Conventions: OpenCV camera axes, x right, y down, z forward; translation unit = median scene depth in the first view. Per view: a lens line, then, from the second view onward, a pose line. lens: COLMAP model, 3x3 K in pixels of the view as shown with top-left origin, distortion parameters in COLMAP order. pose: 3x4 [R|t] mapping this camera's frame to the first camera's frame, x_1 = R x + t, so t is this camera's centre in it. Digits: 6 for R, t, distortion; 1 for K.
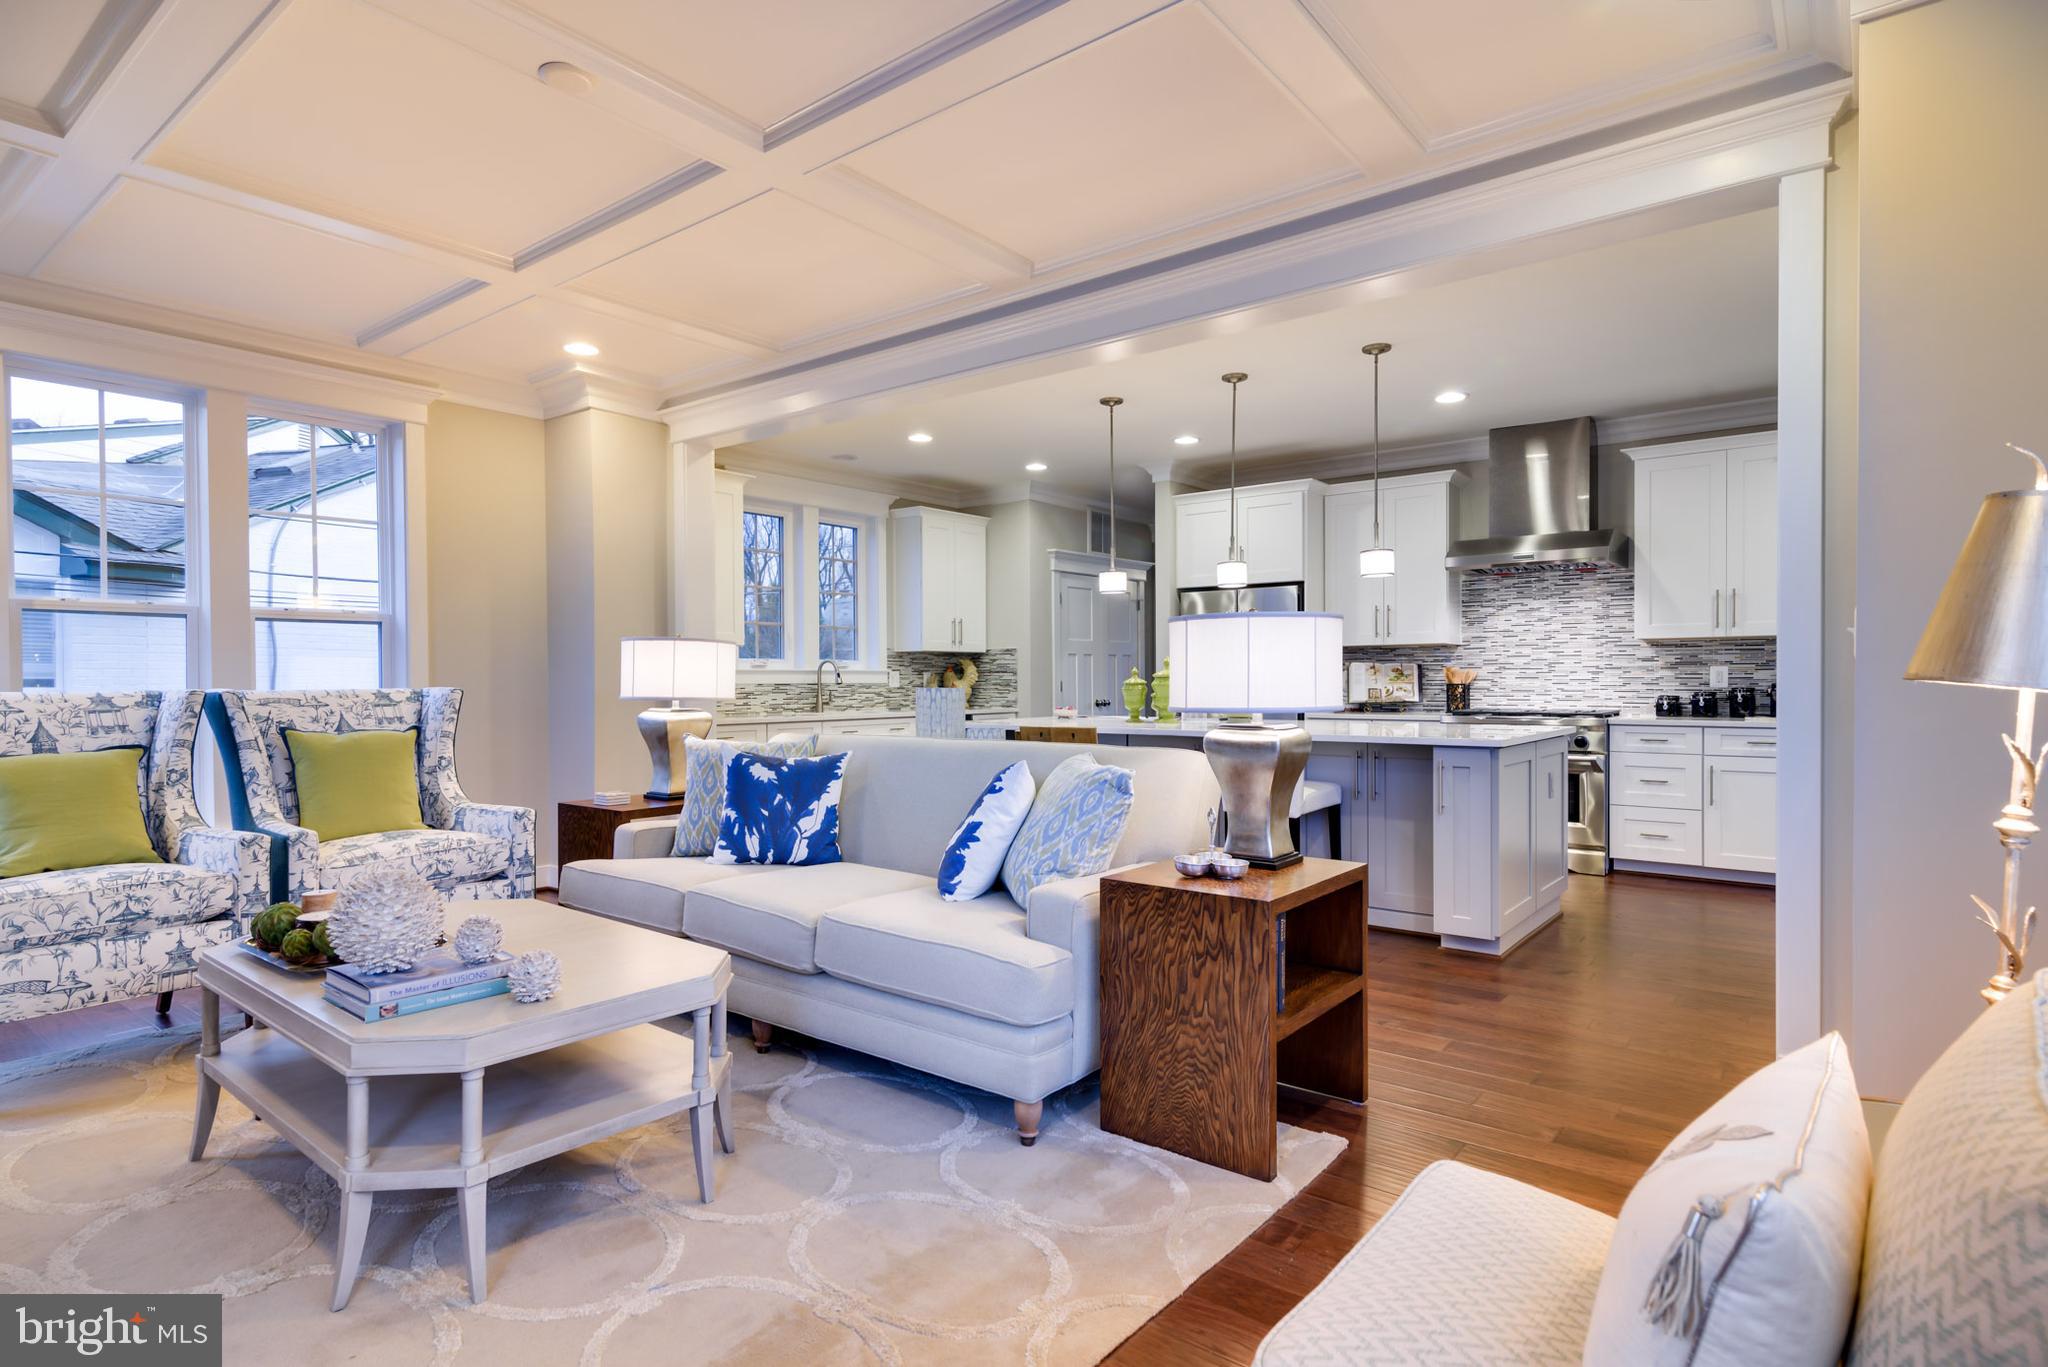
lens RADIAL K [[1074.7, 0, 1022.6], [0, 1074.7, 689.6], [0, 0, 1]] dist [0.000128, 0.000065]
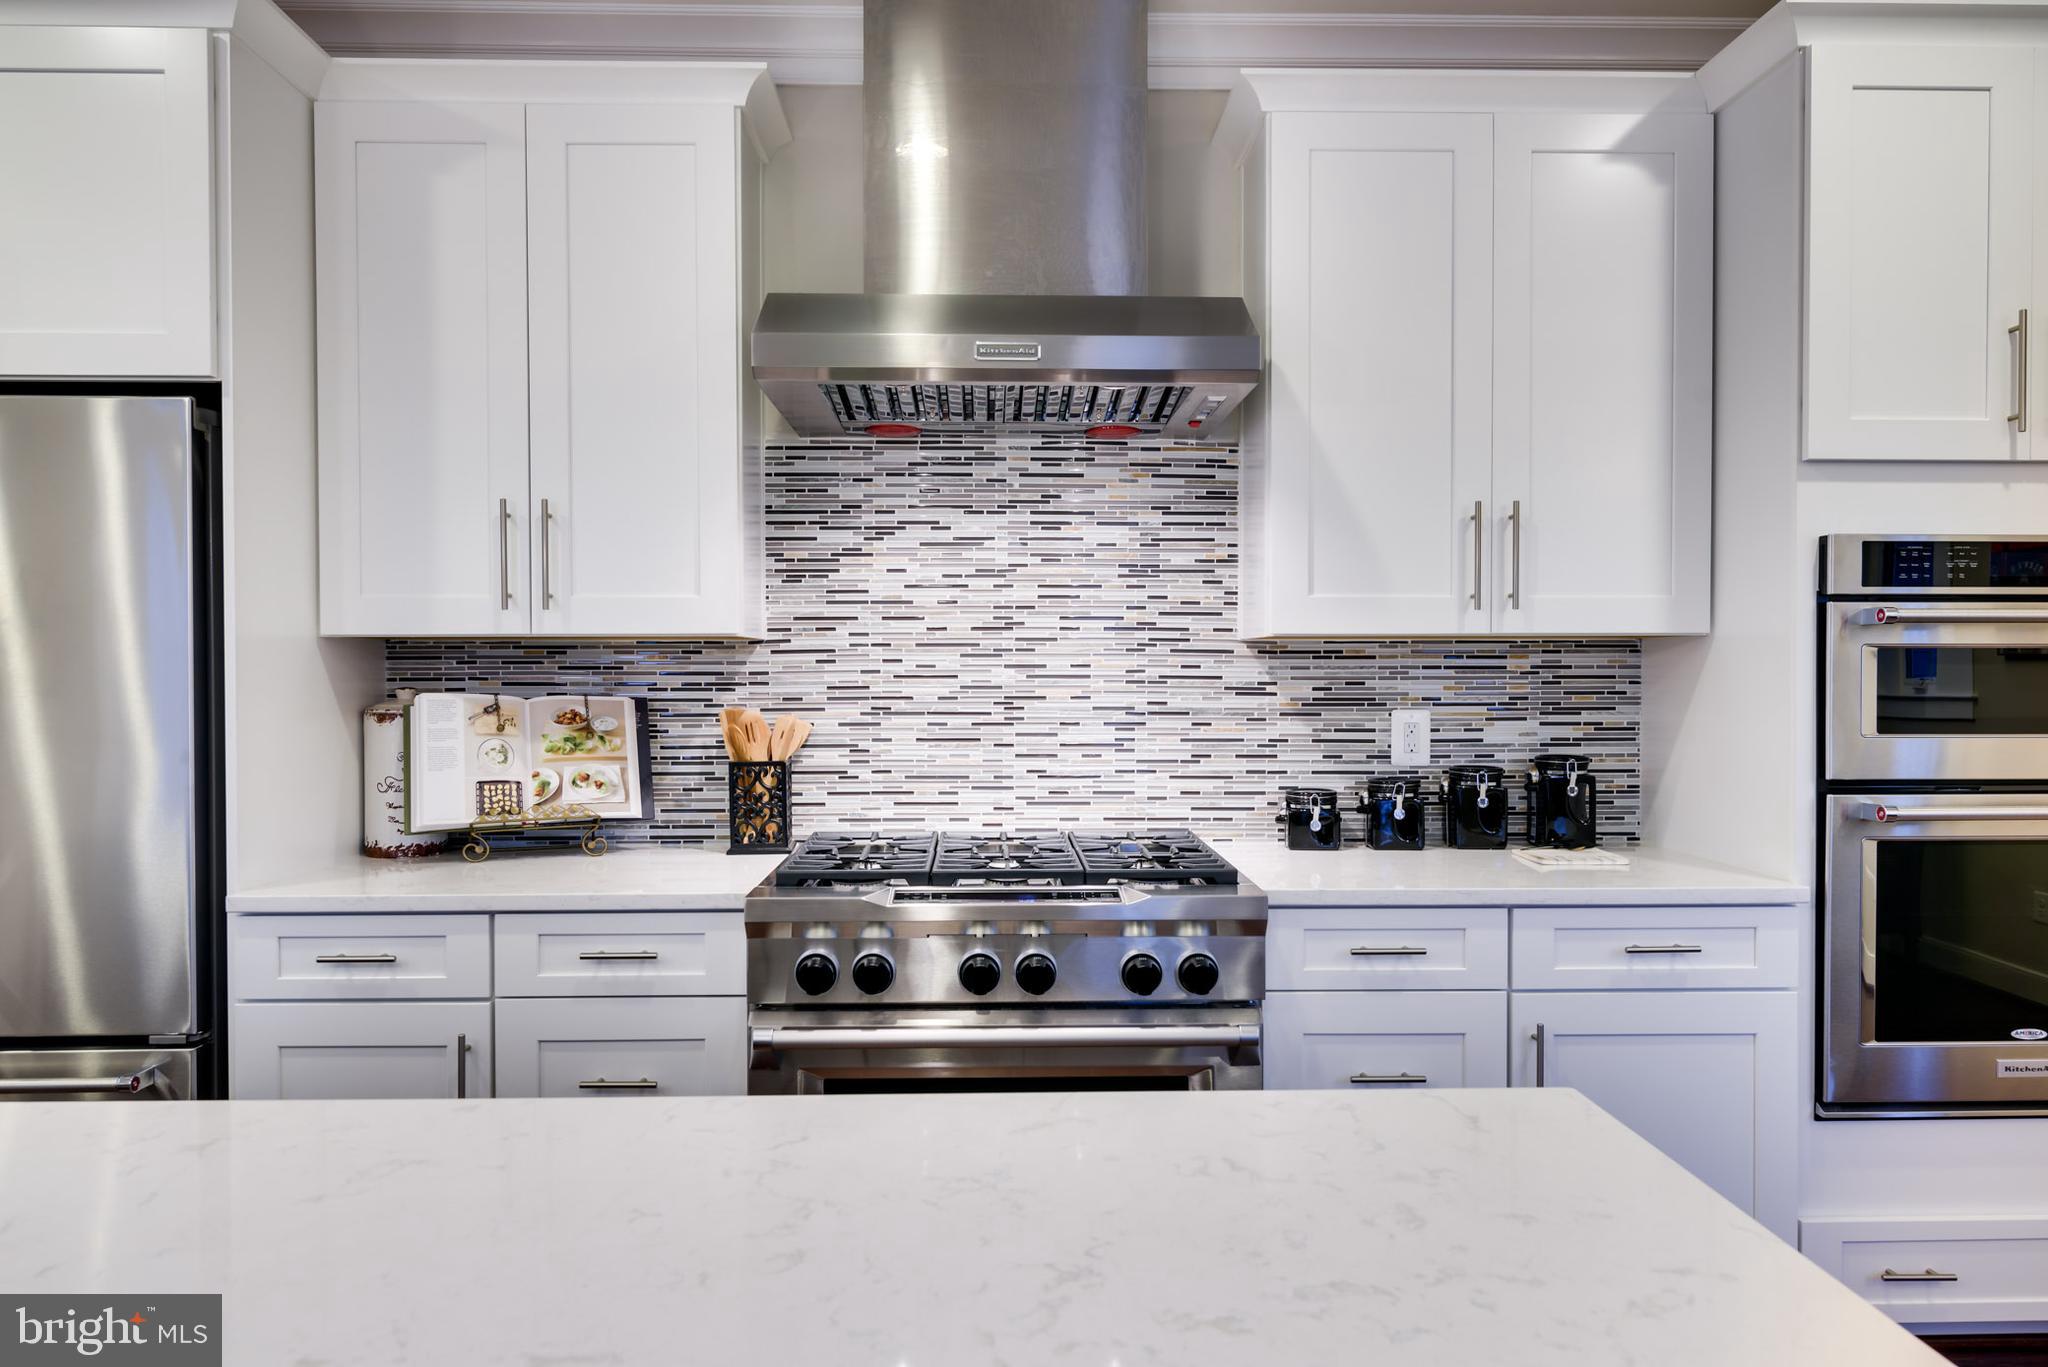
lens RADIAL K [[1427.0, 0, 1030.8], [0, 1427.0, 689.9], [0, 0, 1]] dist [0.012643, 0.003021]
pose [[0.777447, -0.002689, 0.628942, 0.204725], [0.004038, 0.999992, -0.000716, -0.026797], [-0.628935, 0.003097, 0.777452, 0.635252]]
